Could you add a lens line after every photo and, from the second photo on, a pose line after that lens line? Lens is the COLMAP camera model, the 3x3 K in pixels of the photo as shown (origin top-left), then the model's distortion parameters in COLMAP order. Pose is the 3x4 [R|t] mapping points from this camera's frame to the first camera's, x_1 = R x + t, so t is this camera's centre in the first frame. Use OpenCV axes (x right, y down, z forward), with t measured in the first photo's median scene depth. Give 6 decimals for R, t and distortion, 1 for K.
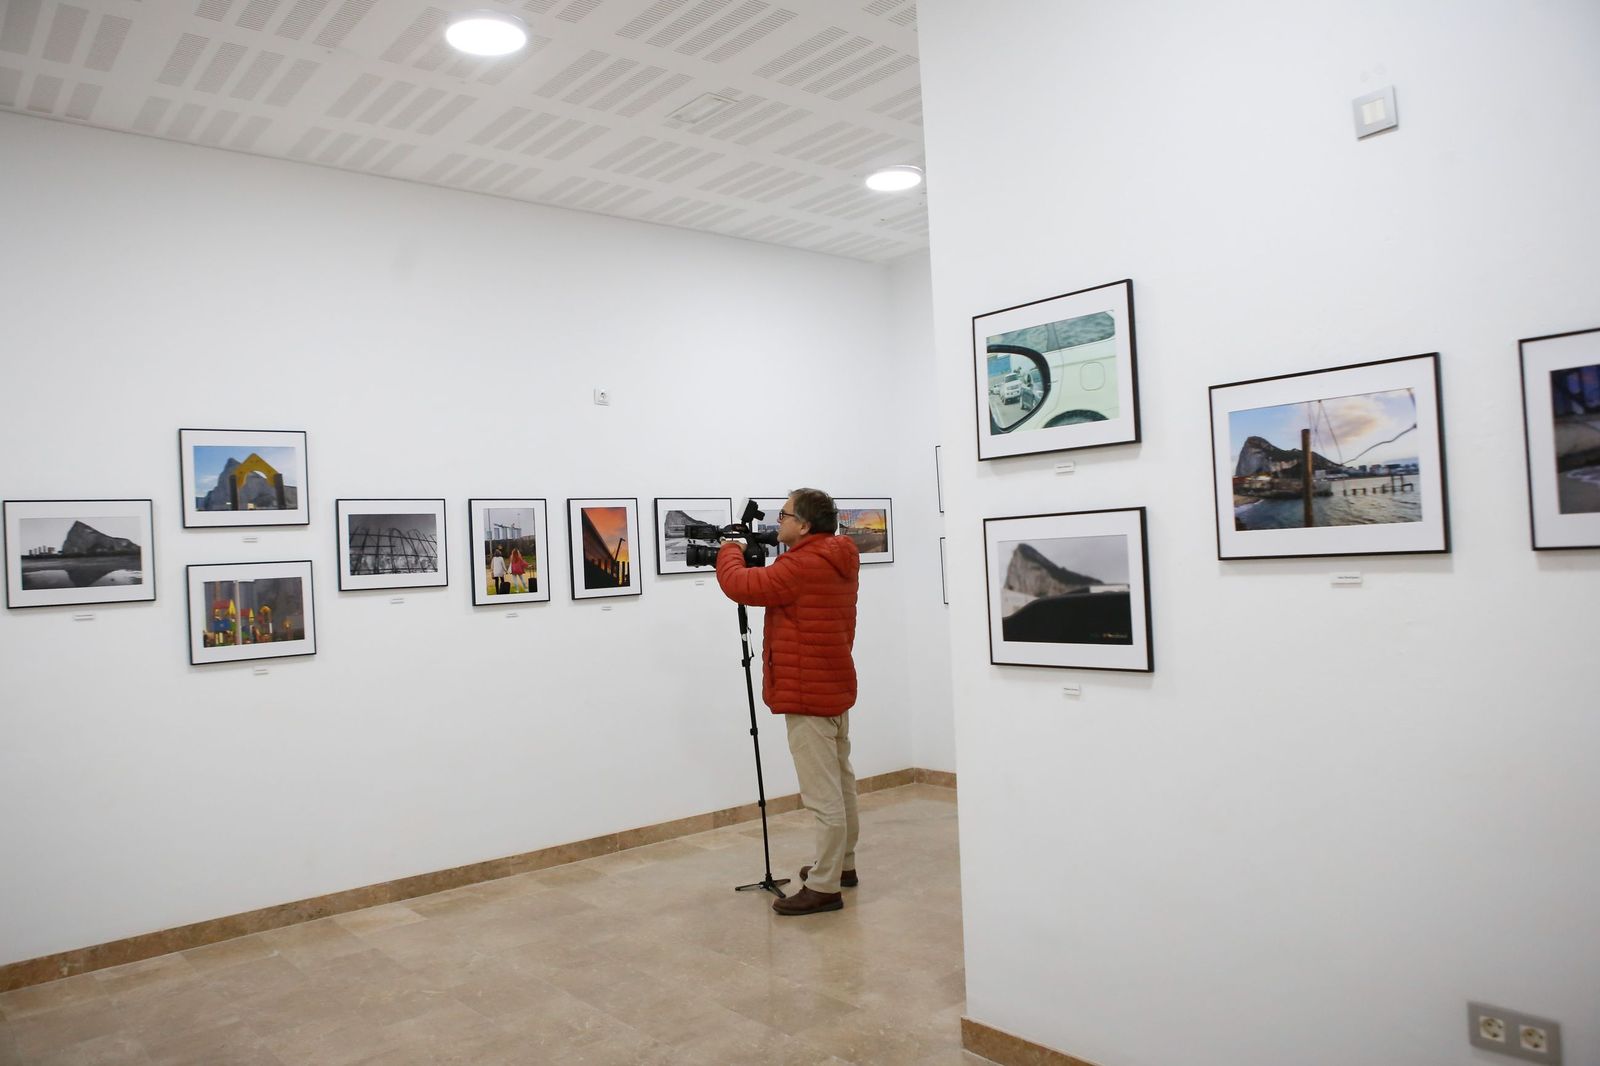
lens RADIAL K [[1146.7, 0, 777.9], [0, 1146.7, 529.8], [0, 0, 1]] dist [-0.098693, 0.072334]
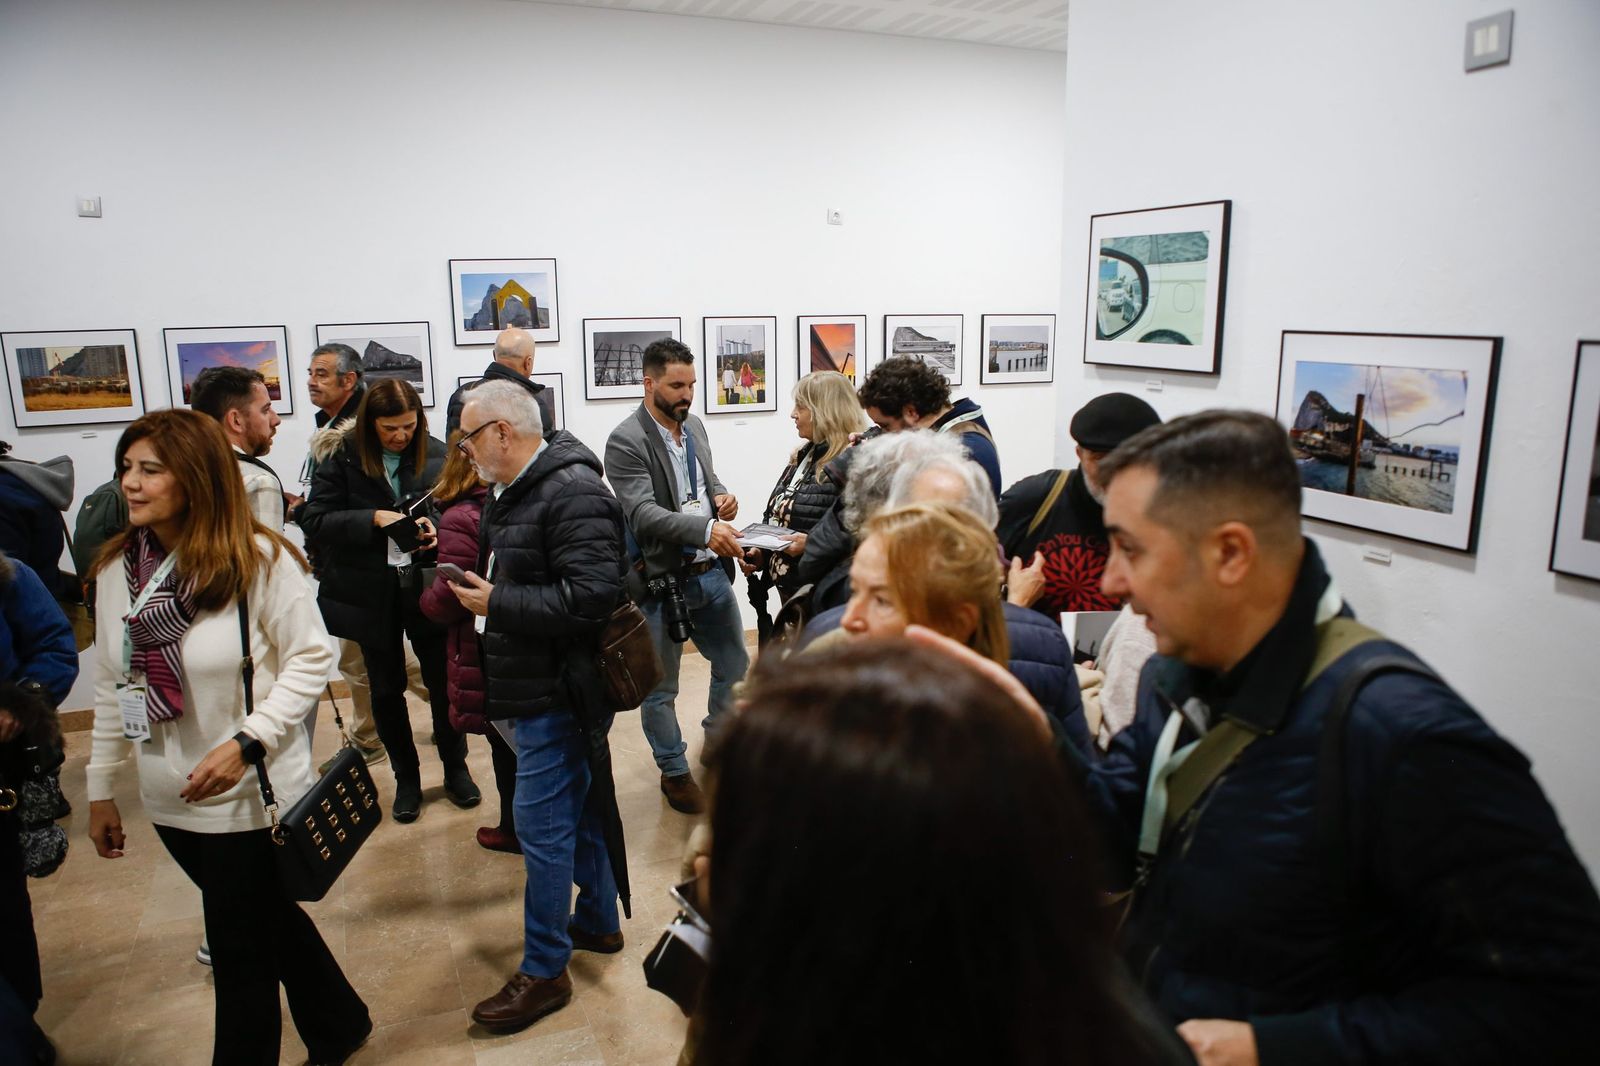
lens RADIAL K [[1106.1, 0, 778.9], [0, 1106.1, 537.2], [0, 0, 1]] dist [-0.111330, 0.079156]
pose [[0.952353, 0.100291, -0.288037, 0.226272], [-0.028778, 0.969726, 0.242495, -0.146295], [0.303637, -0.222651, 0.926408, -0.011028]]
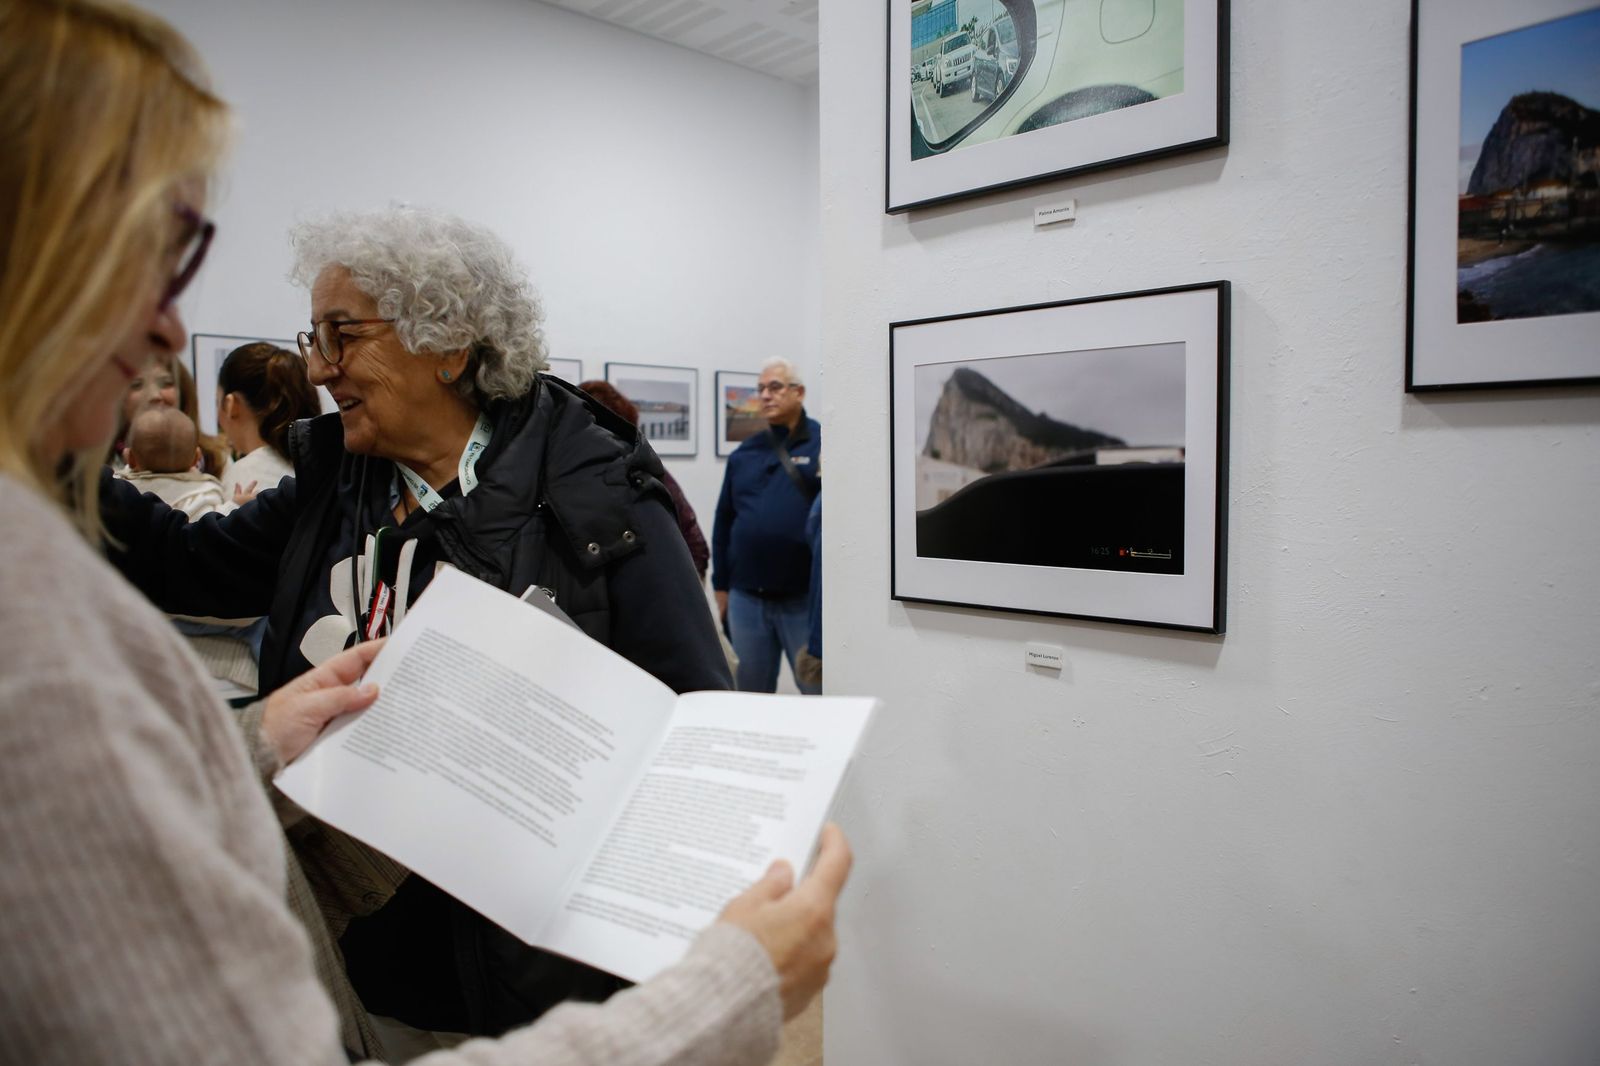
lens RADIAL K [[1106.1, 0, 778.9], [0, 1106.1, 537.2], [0, 0, 1]] dist [-0.111330, 0.079156]
pose [[0.997327, 0.036470, 0.063308, 0.106386], [-0.041640, 0.995732, 0.082364, 0.051755], [-0.060034, -0.084780, 0.994590, 0.521461]]
